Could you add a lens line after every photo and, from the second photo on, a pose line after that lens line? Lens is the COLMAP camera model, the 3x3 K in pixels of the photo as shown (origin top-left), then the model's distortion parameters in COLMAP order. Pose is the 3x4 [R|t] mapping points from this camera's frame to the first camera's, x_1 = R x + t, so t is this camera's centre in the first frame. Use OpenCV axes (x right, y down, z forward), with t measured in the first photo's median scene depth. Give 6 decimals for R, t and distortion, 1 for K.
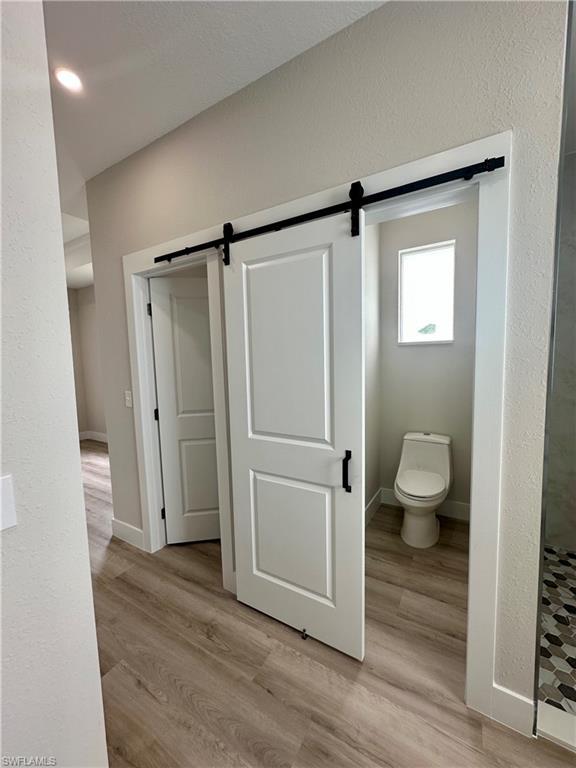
lens RADIAL K [[305.8, 0, 288.0], [0, 305.8, 384.0], [0, 0, 1]] dist [-0.001528, 0.000184]
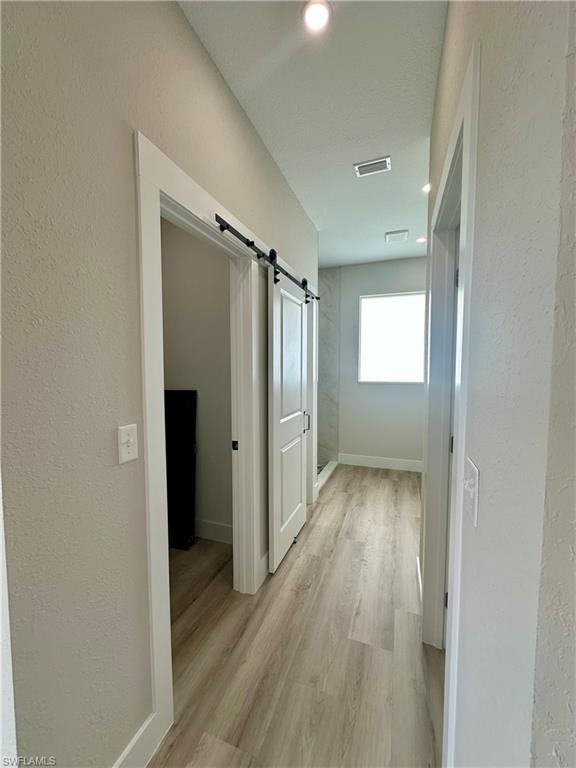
lens RADIAL K [[305.8, 0, 288.0], [0, 305.8, 384.0], [0, 0, 1]] dist [-0.001528, 0.000184]
pose [[-0.178756, -0.032997, 0.983340, -1.320412], [0.100310, 0.993618, 0.051577, -0.042784], [-0.978767, 0.107859, -0.174305, 1.124100]]
